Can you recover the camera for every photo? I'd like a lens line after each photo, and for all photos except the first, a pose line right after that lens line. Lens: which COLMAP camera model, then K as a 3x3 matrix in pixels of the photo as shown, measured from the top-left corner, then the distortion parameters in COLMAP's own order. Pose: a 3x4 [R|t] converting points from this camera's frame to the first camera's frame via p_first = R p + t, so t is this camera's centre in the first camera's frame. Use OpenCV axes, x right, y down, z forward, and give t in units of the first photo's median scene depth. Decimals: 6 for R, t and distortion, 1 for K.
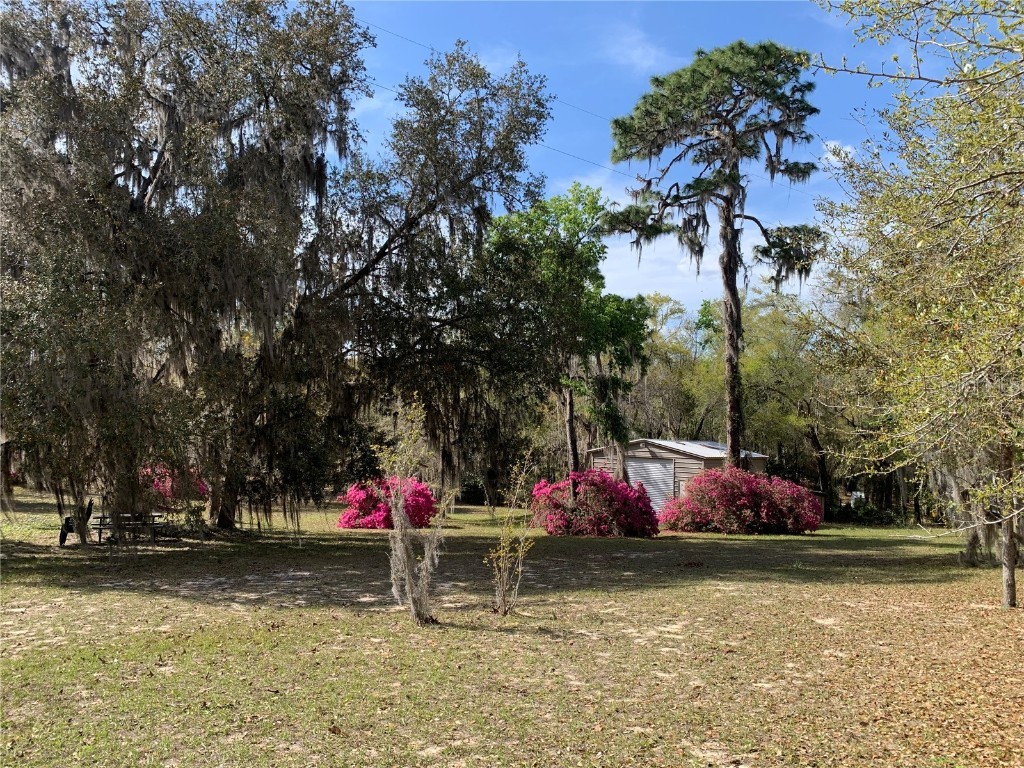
lens RADIAL K [[775.0, 0, 499.8], [0, 775.0, 370.9], [0, 0, 1]] dist [0.034304, -0.046238]
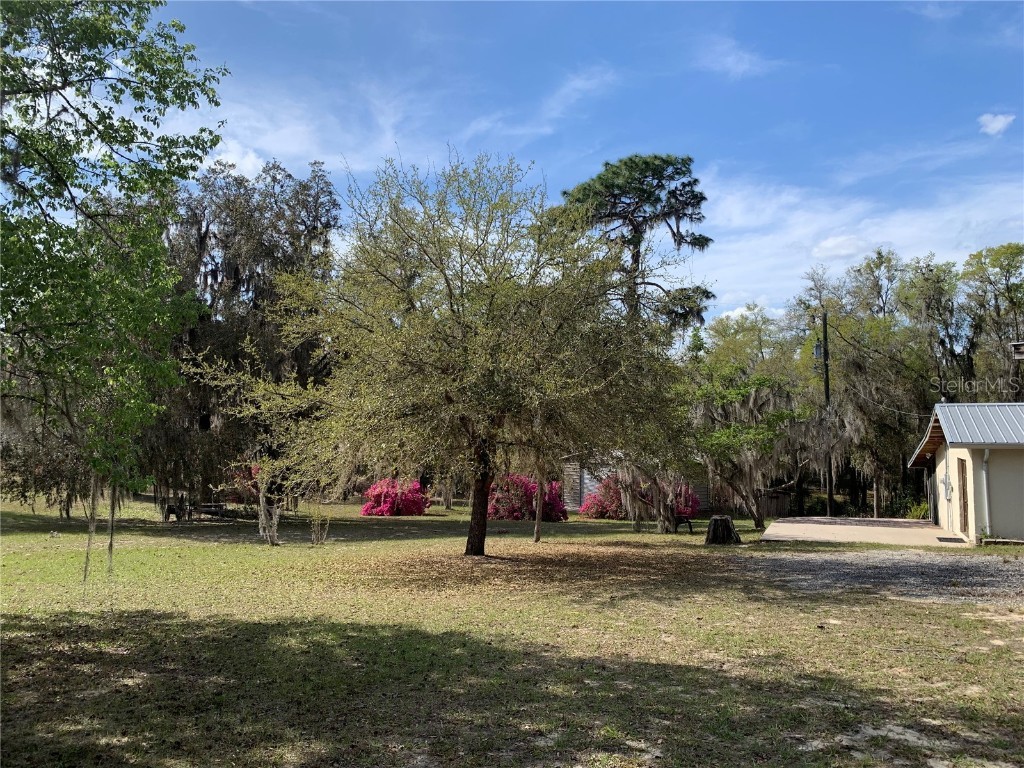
lens RADIAL K [[775.0, 0, 505.8], [0, 775.0, 378.4], [0, 0, 1]] dist [0.034304, -0.046238]
pose [[0.985709, -0.023202, -0.166852, 0.297604], [0.025081, 0.999643, 0.009160, -0.054464], [0.166580, -0.013214, 0.985939, -0.353184]]
